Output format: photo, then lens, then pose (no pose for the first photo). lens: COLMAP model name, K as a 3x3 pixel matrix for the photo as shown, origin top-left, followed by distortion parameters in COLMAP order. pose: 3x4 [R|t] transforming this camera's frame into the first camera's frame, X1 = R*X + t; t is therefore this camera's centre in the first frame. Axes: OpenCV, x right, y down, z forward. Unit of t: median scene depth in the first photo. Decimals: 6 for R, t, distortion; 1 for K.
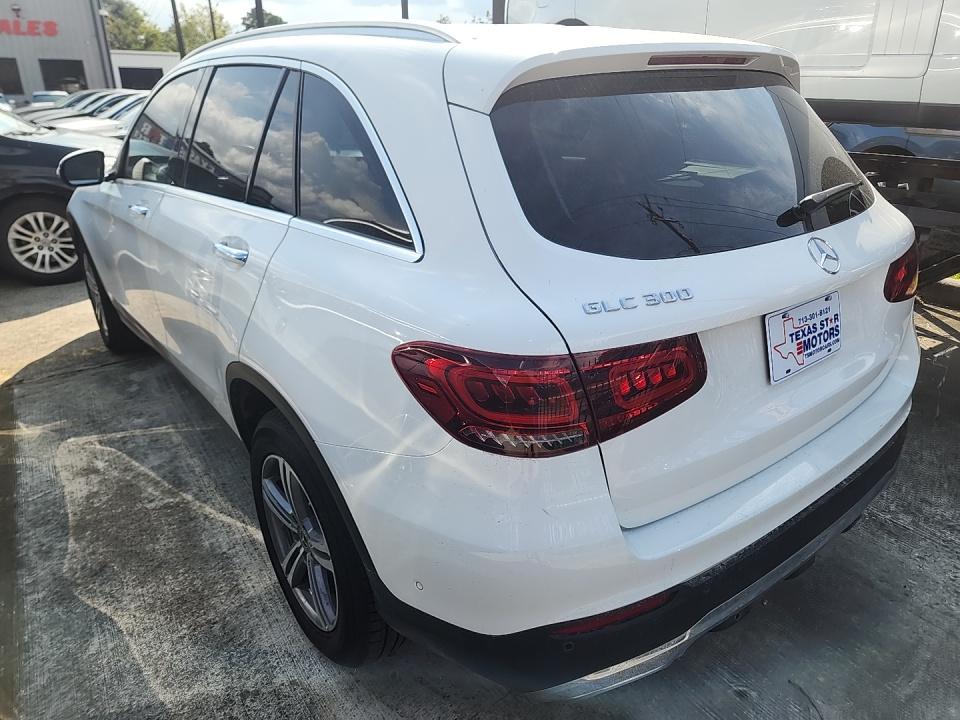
lens RADIAL K [[658.1, 0, 479.0], [0, 658.1, 360.3], [0, 0, 1]] dist [0.035606, -0.020848]
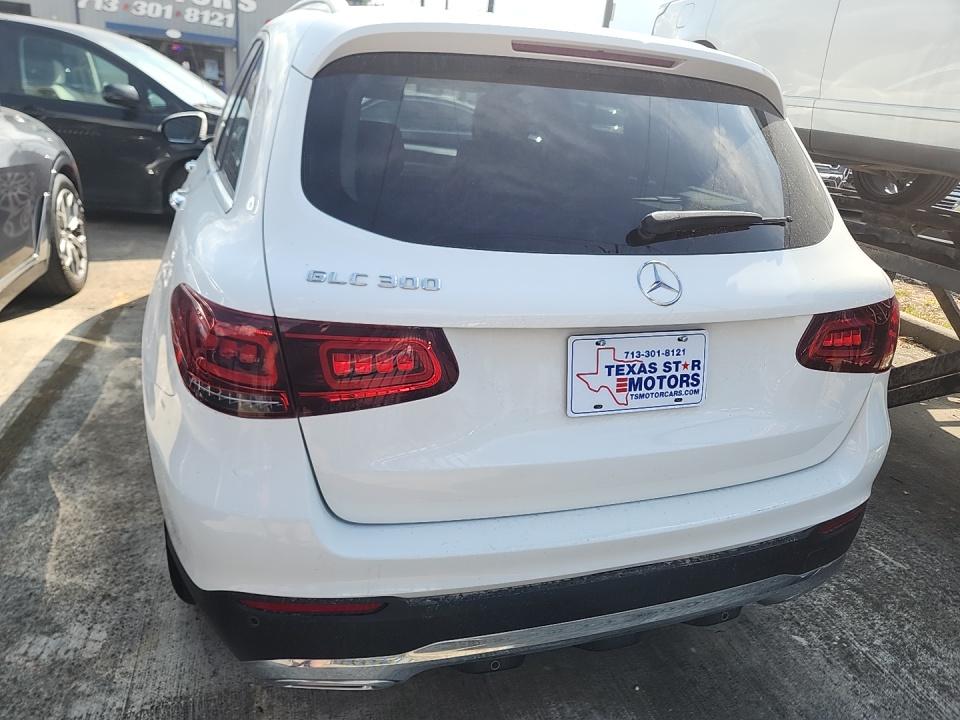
lens RADIAL K [[658.1, 0, 454.4], [0, 658.1, 358.6], [0, 0, 1]] dist [0.035606, -0.020848]
pose [[0.936702, 0.207813, -0.281786, 0.392301], [-0.216513, 0.976280, 0.000269, -0.003791], [0.275158, 0.060758, 0.959477, 0.080646]]
